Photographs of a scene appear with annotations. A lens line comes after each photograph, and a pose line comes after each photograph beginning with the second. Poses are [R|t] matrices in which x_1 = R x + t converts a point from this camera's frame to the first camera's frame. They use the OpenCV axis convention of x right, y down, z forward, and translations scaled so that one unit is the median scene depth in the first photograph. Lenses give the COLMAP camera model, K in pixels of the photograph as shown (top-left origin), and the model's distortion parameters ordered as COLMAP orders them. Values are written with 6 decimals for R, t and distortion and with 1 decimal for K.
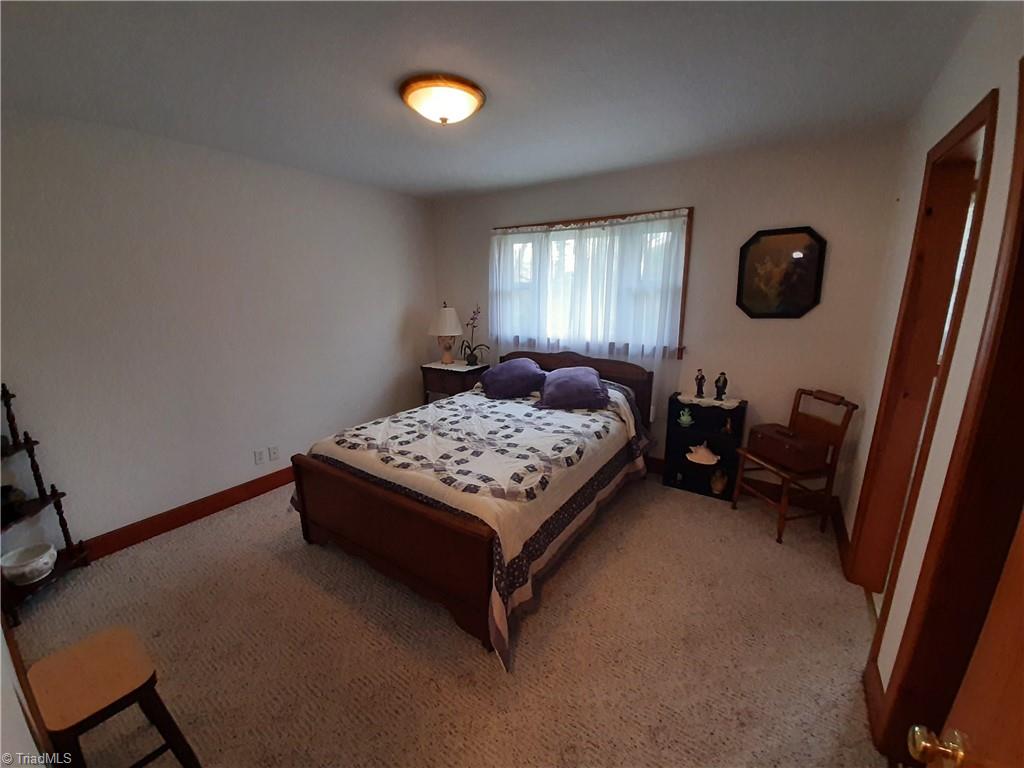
lens RADIAL K [[410.6, 0, 512.0], [0, 410.6, 384.0], [0, 0, 1]] dist [0.001108, -0.000152]
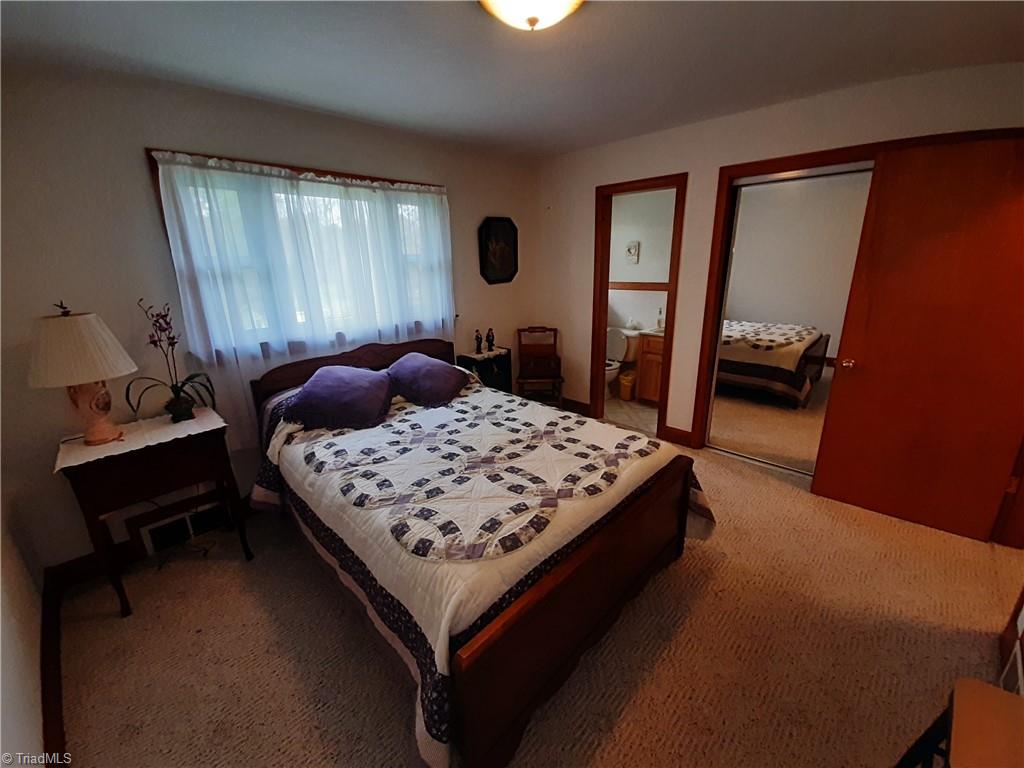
lens RADIAL K [[410.6, 0, 512.0], [0, 410.6, 384.0], [0, 0, 1]] dist [0.001108, -0.000152]
pose [[0.163338, -0.282412, 0.945285, -0.726011], [0.248056, 0.939128, 0.237711, -0.154048], [-0.954877, 0.195656, 0.223449, 0.698933]]
